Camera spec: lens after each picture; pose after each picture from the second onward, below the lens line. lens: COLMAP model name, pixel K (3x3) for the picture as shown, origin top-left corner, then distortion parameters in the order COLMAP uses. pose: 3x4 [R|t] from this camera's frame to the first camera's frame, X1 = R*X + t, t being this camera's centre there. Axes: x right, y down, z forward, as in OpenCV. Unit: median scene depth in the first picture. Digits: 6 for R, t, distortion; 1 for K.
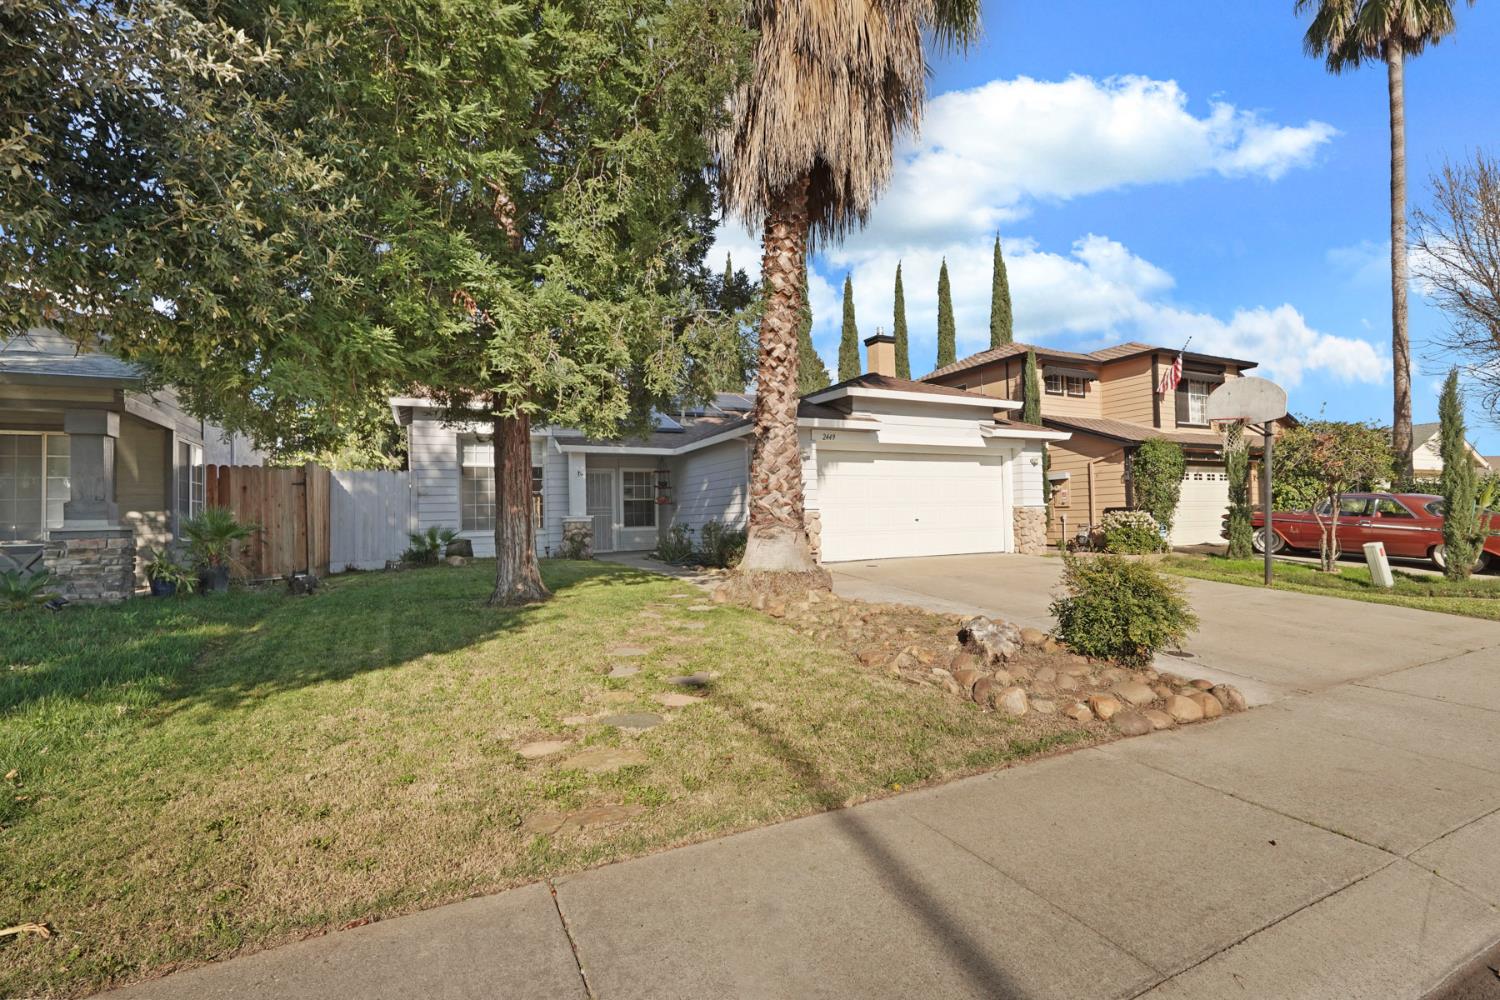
lens RADIAL K [[669.8, 0, 715.5], [0, 669.8, 506.2], [0, 0, 1]] dist [-0.010520, 0.006474]
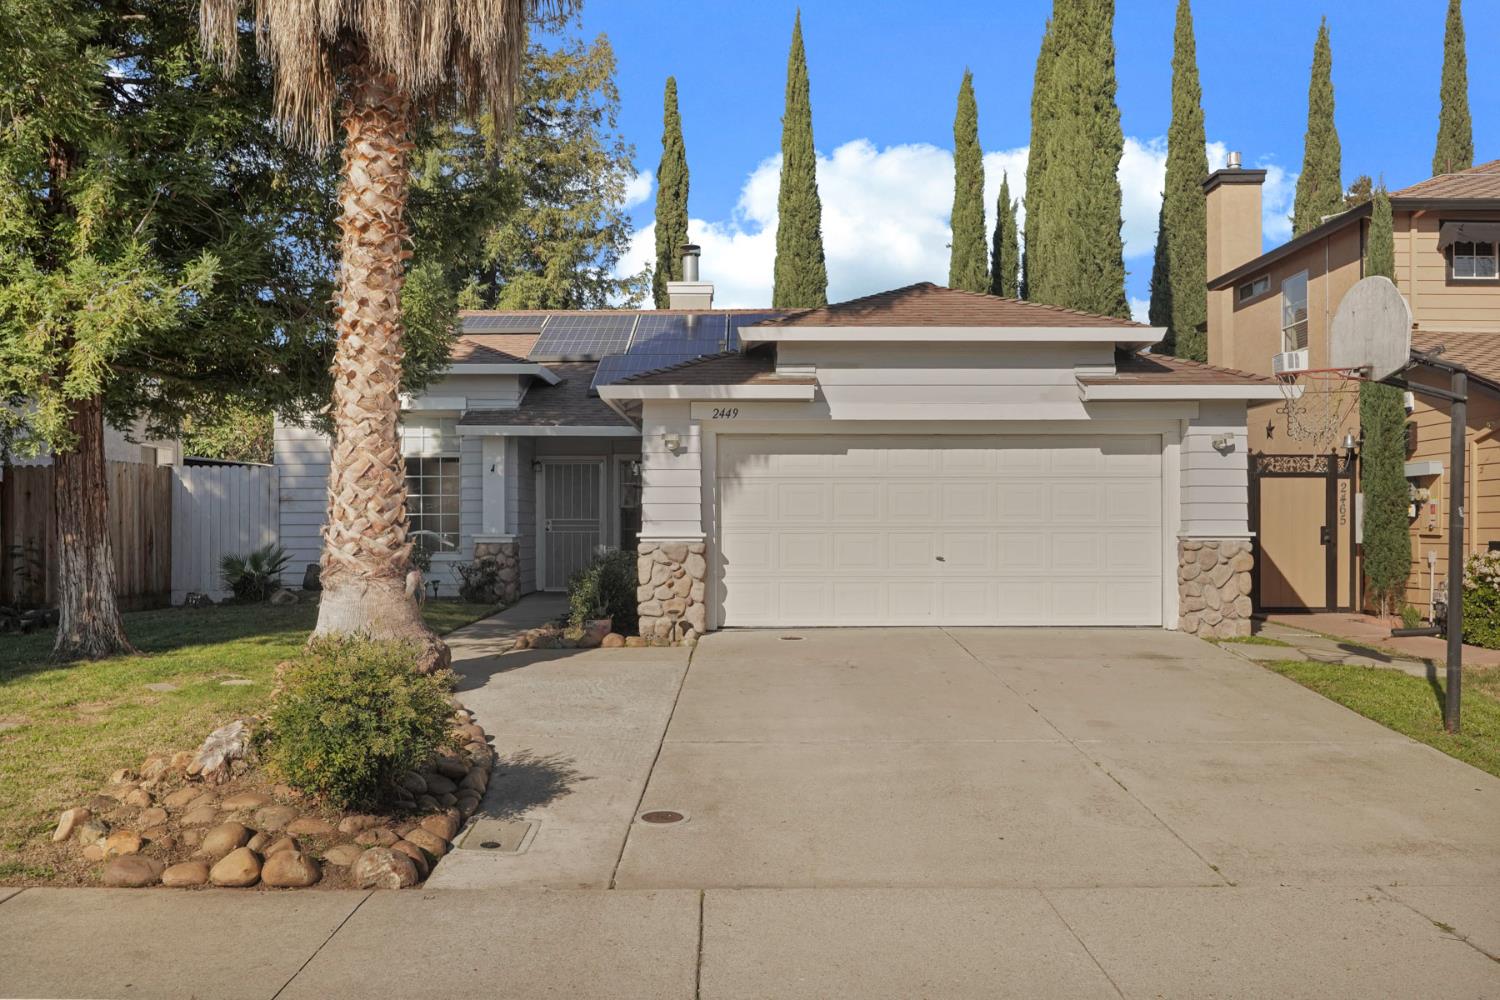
lens RADIAL K [[1243.9, 0, 699.8], [0, 1243.9, 533.1], [0, 0, 1]] dist [0.004754, 0.007935]
pose [[0.900827, 0.022424, -0.433599, 0.627400], [-0.008714, 0.999398, 0.033581, -0.035749], [0.434091, -0.026472, 0.900480, 0.013595]]
